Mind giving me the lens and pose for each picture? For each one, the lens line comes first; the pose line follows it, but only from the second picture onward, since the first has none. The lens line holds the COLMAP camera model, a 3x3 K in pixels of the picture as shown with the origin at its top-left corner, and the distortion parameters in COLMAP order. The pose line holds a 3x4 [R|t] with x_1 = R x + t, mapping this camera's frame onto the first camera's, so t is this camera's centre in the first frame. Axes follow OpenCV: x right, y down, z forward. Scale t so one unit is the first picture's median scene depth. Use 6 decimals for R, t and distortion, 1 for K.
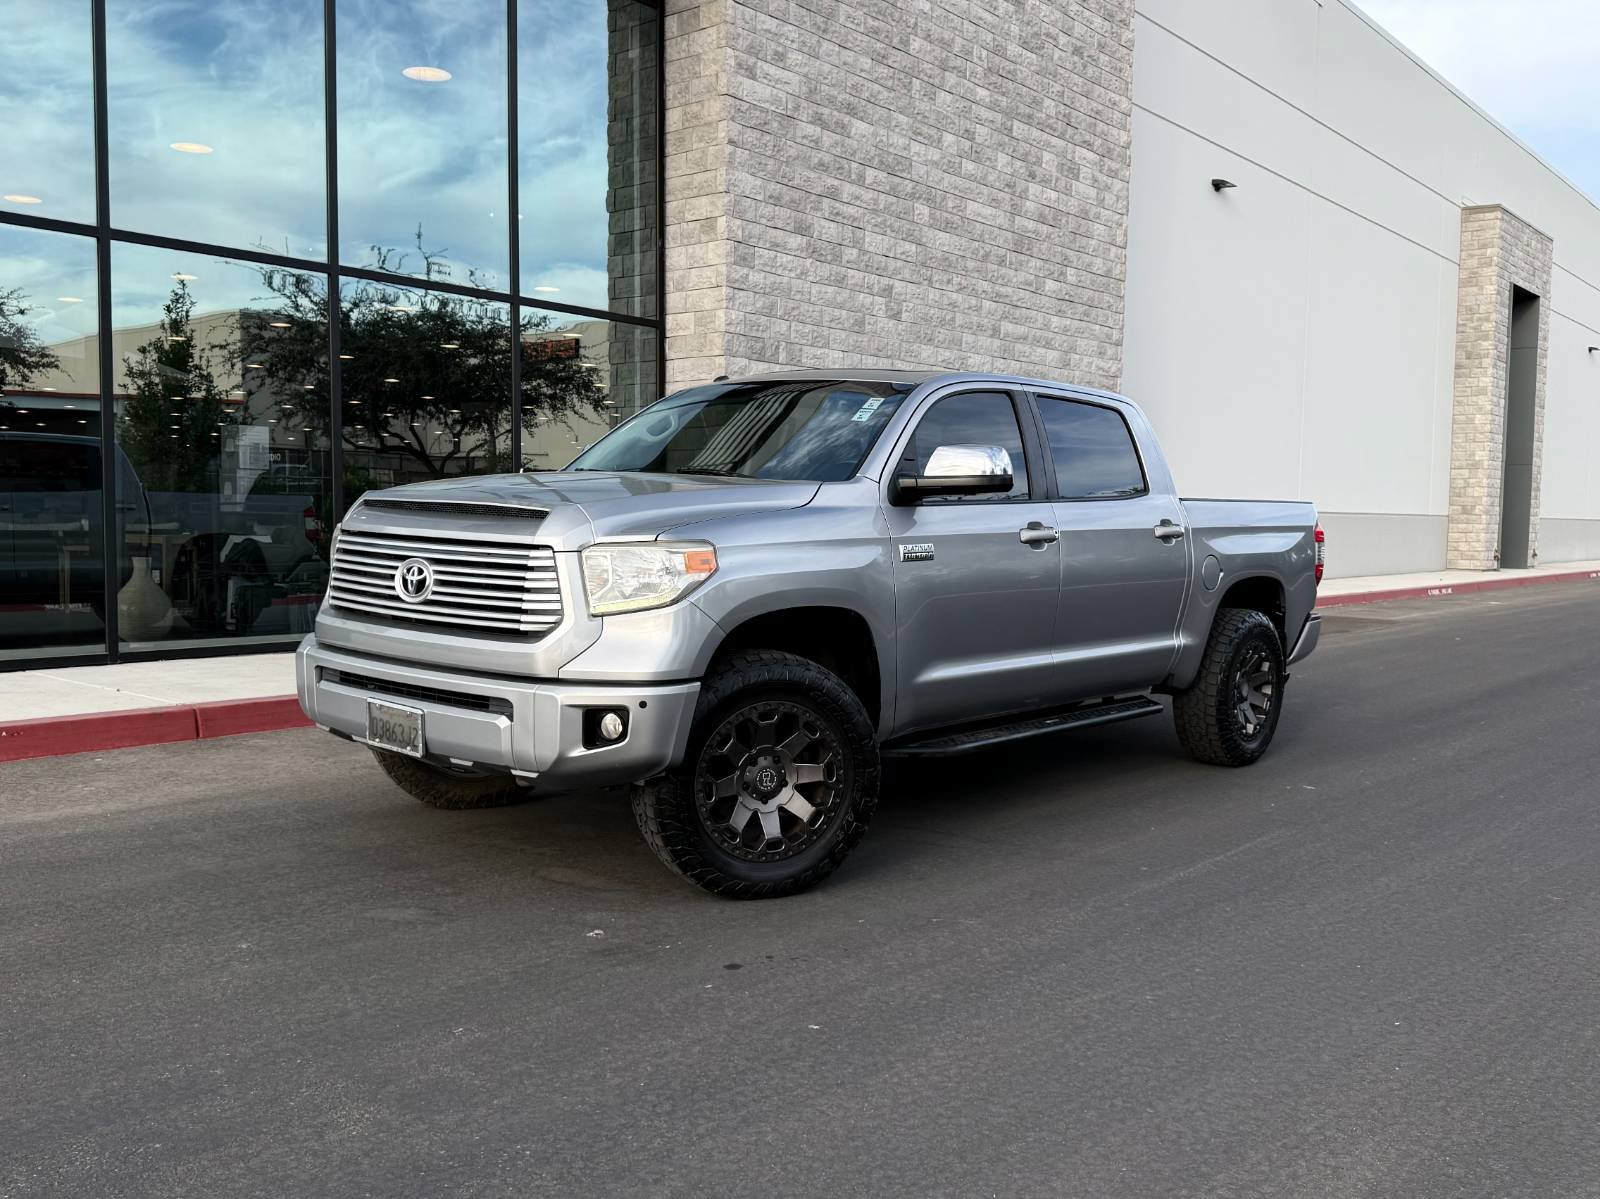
lens RADIAL K [[1395.0, 0, 789.6], [0, 1395.0, 640.7], [0, 0, 1]] dist [0.085040, -0.122403]
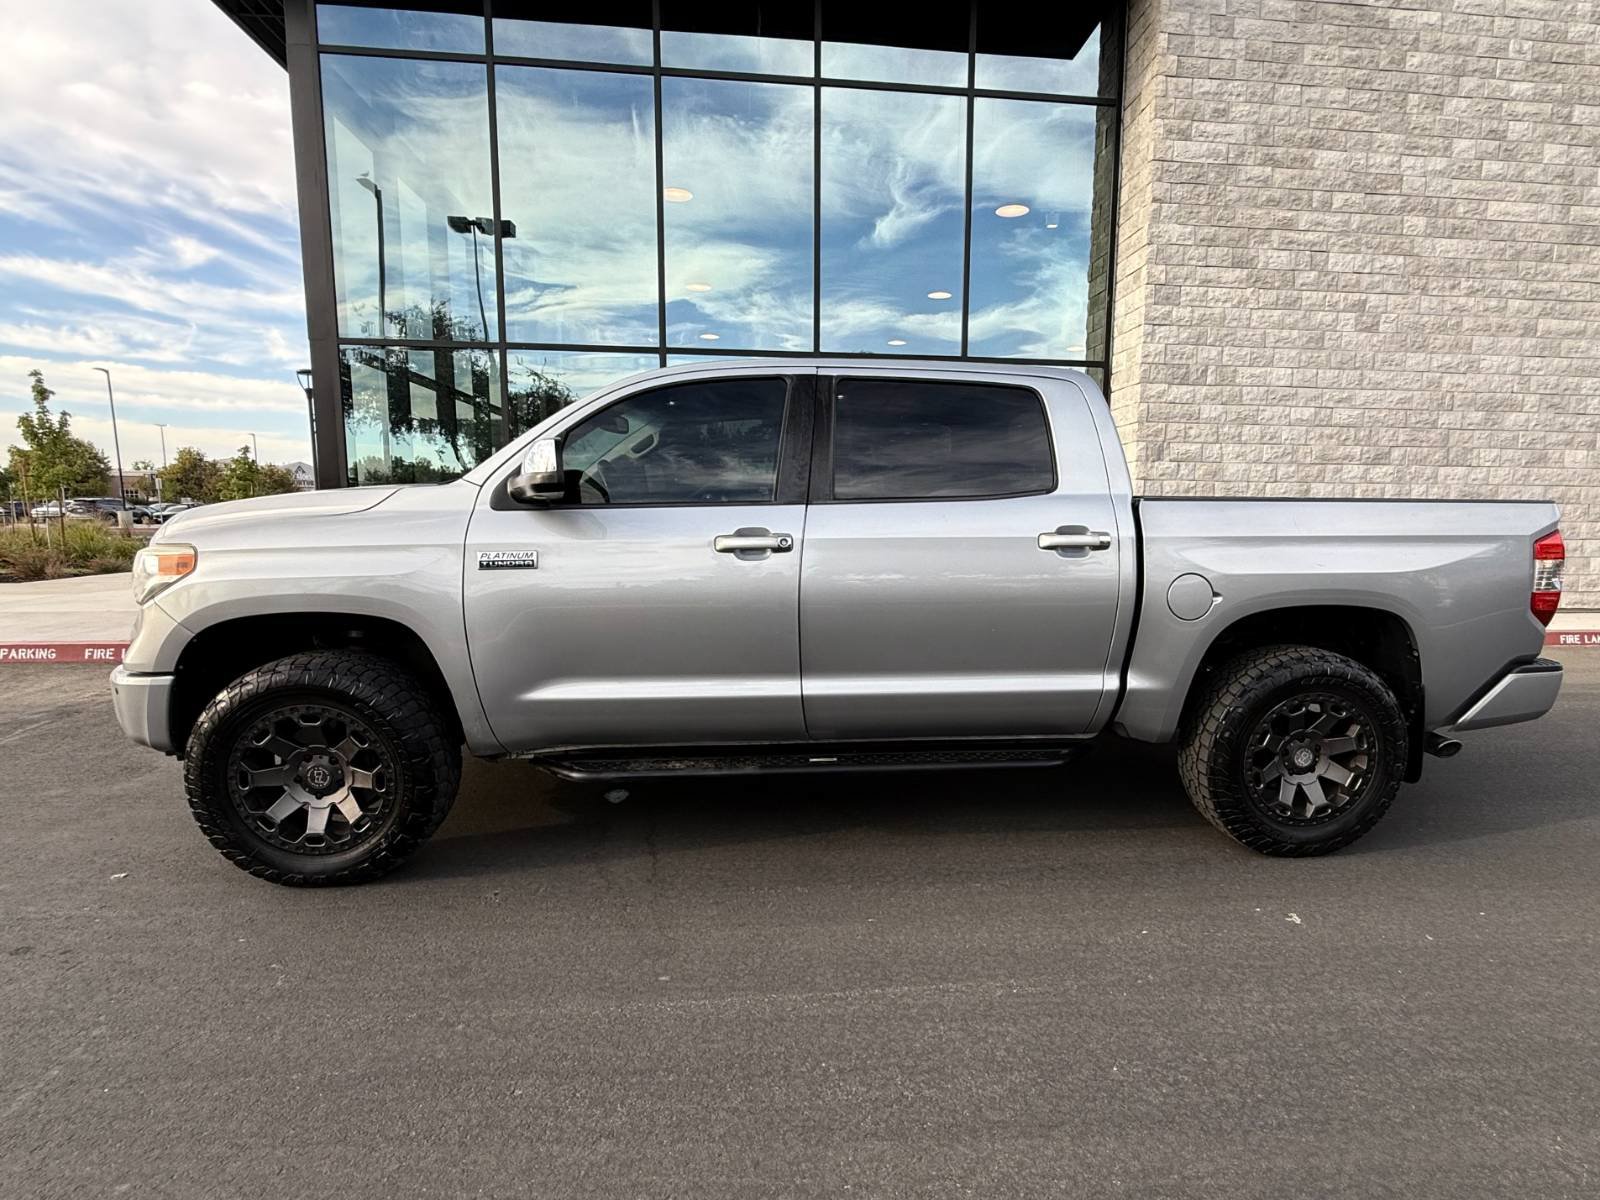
lens RADIAL K [[817.5, 0, 853.0], [0, 817.5, 619.9], [0, 0, 1]] dist [0.000740, 0.000567]
pose [[0.730983, 0.081585, -0.677501, 0.256305], [-0.057940, 0.996663, 0.057504, -0.028090], [0.679932, -0.002780, 0.733270, 0.315247]]
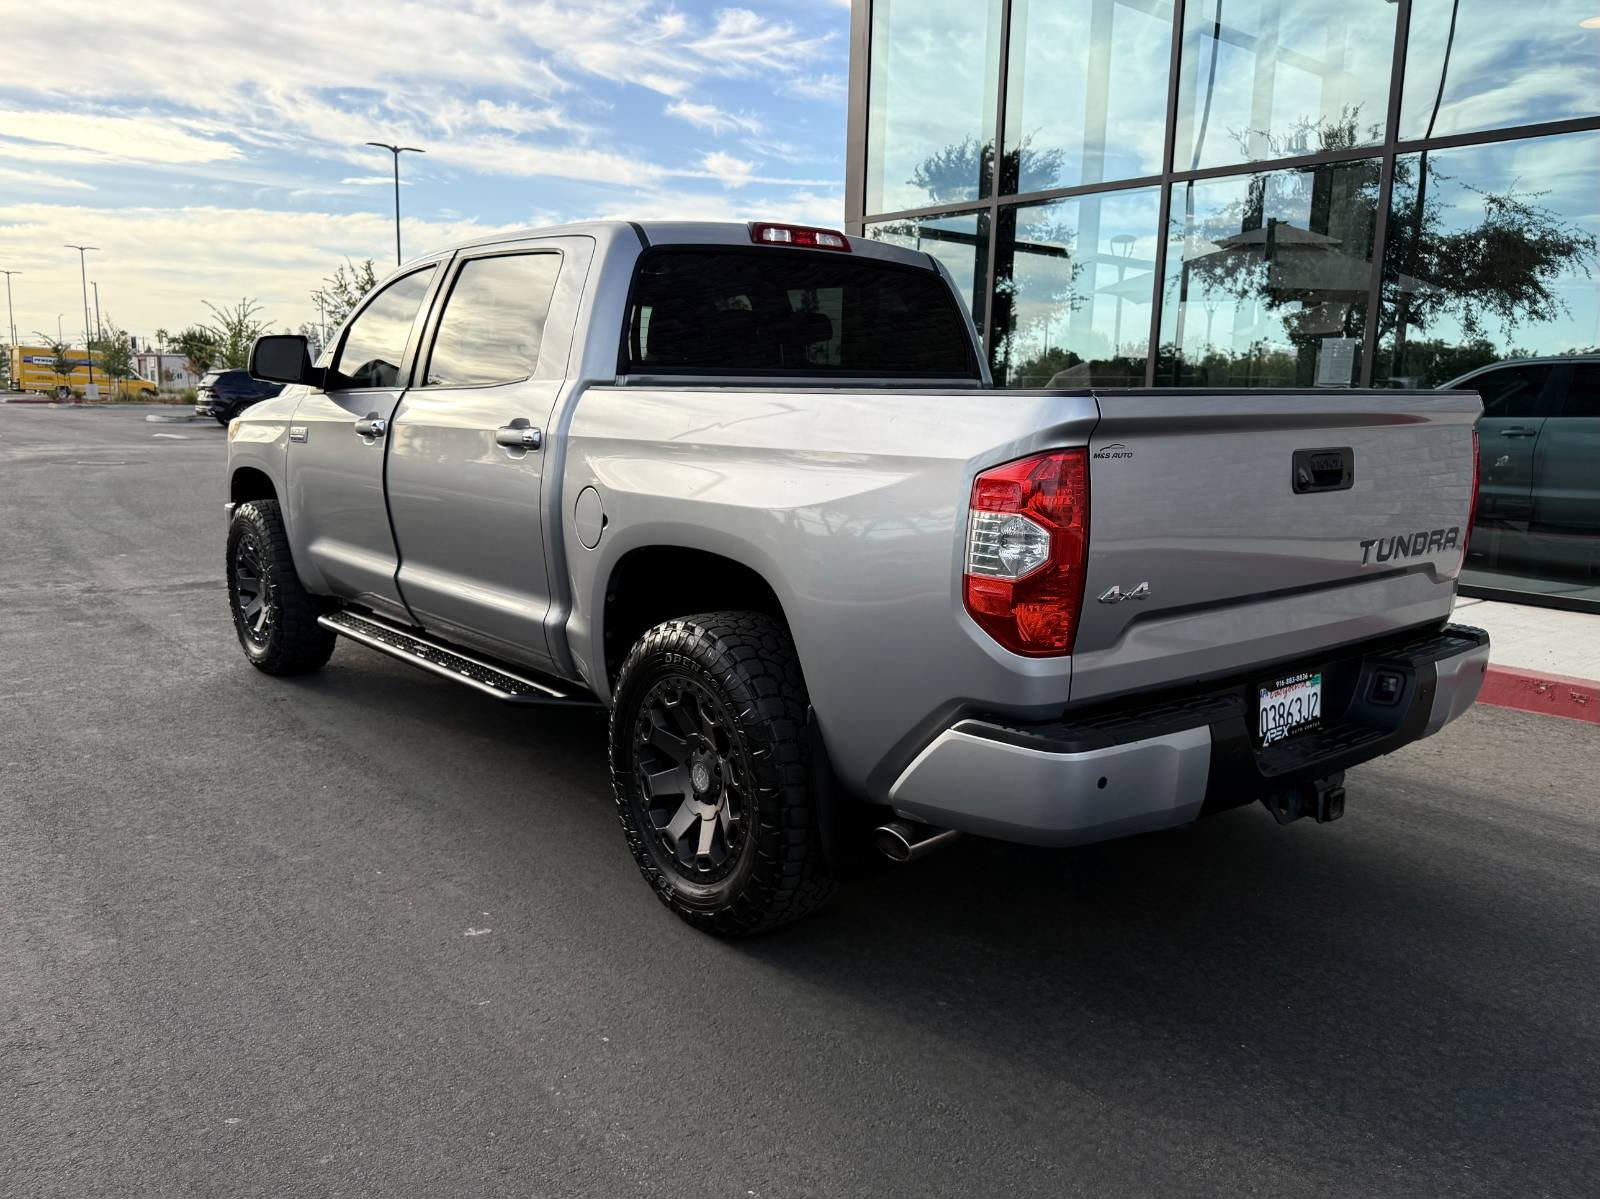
lens RADIAL K [[1269.9, 0, 797.2], [0, 1269.9, 600.5], [0, 0, 1]] dist [0.044455, -0.060092]
pose [[-0.159592, 0.140782, -0.977093, 0.434720], [-0.111162, 0.980921, 0.159490, -0.058403], [0.980904, 0.134069, -0.140897, 0.641651]]
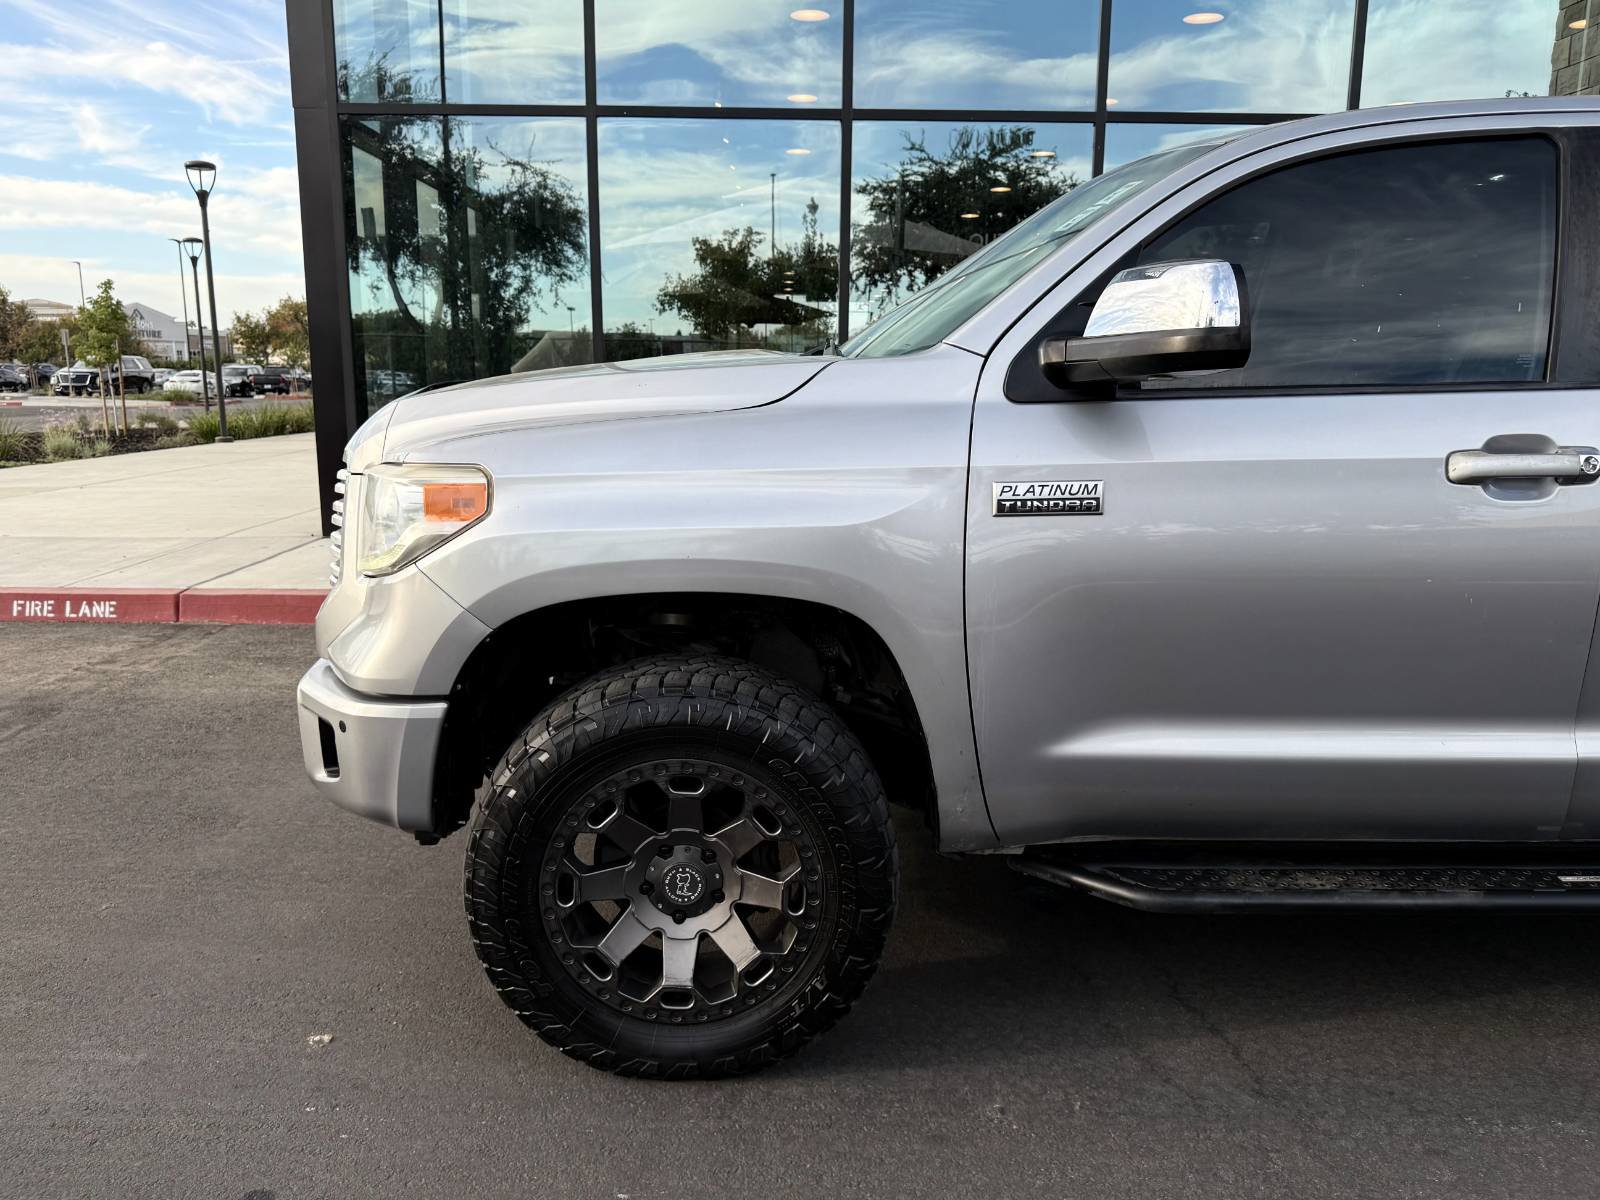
lens RADIAL K [[1269.9, 0, 876.5], [0, 1269.9, 594.2], [0, 0, 1]] dist [0.044455, -0.060092]
pose [[0.665943, 0.116692, -0.736819, 0.156313], [-0.063154, 0.992963, 0.100179, -0.029072], [0.743325, -0.020180, 0.668626, 0.272260]]
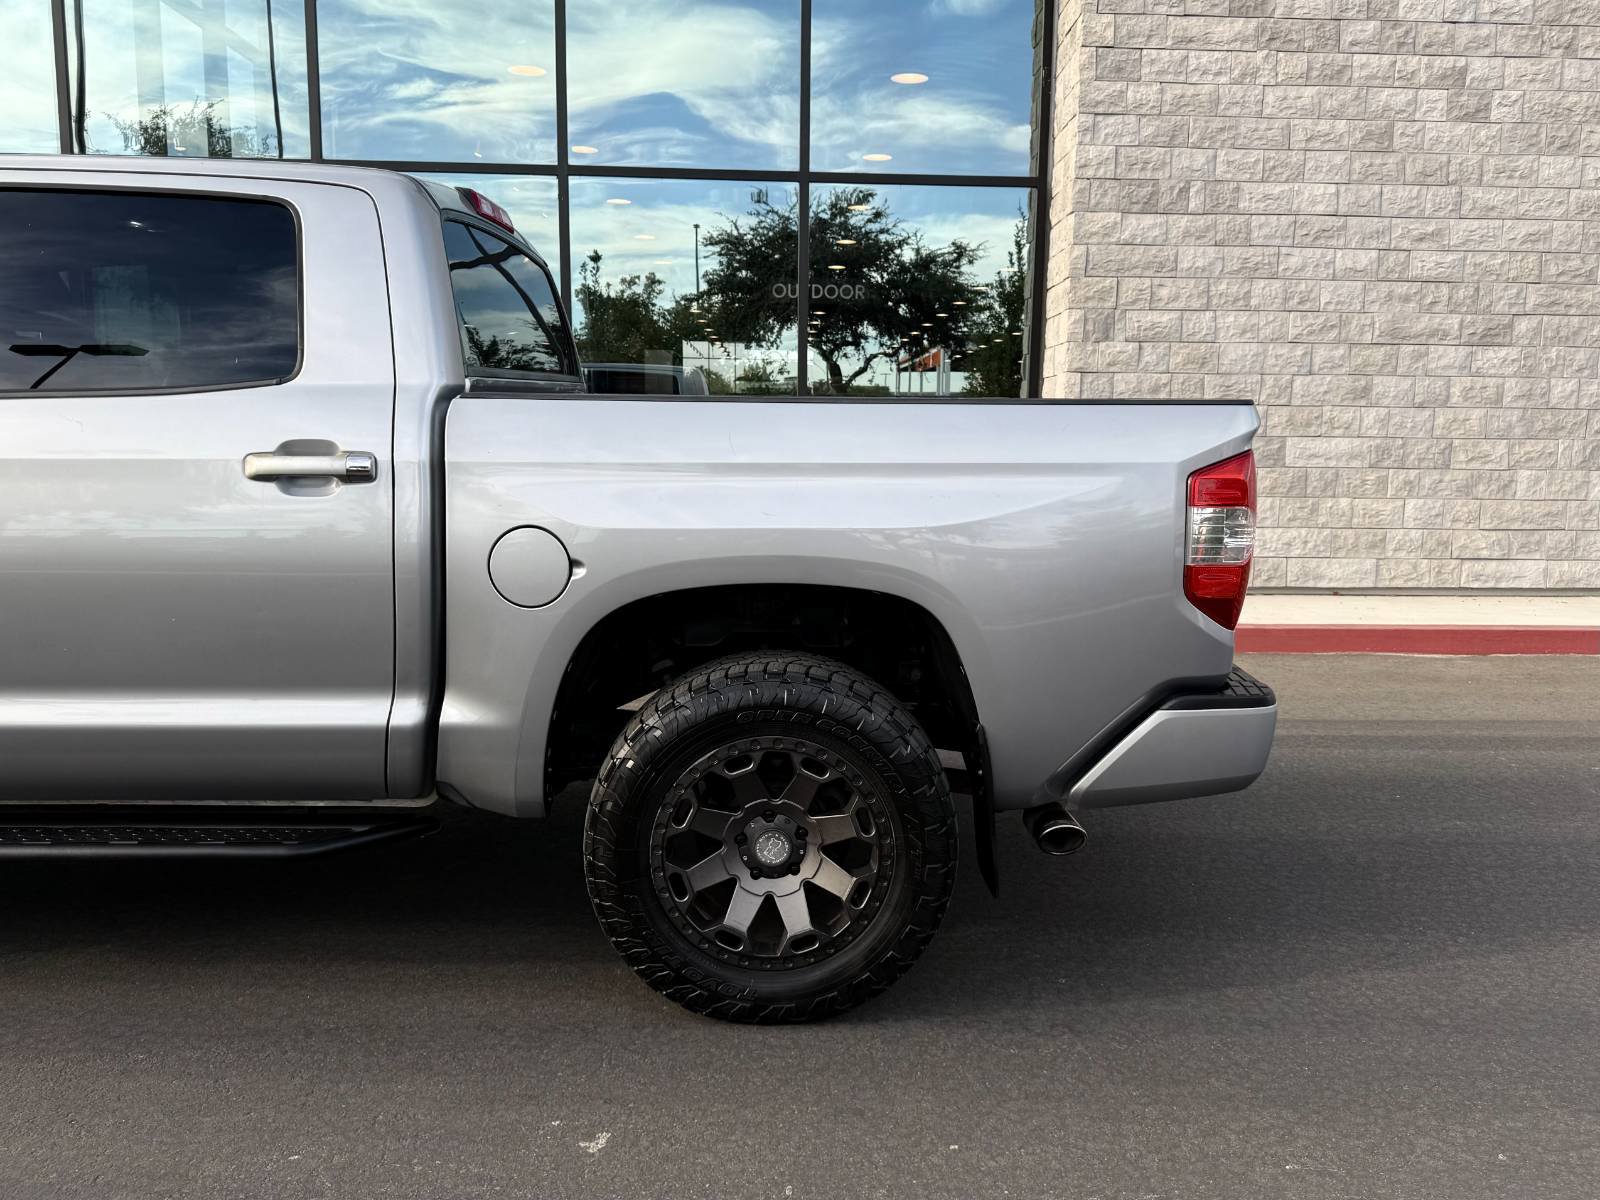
lens RADIAL K [[1256.7, 0, 827.6], [0, 1256.7, 606.6], [0, 0, 1]] dist [0.038219, -0.051061]
pose [[0.681213, 0.098762, -0.725393, 0.352635], [-0.066323, 0.995110, 0.073200, -0.038694], [0.729075, -0.001755, 0.684432, 0.448298]]
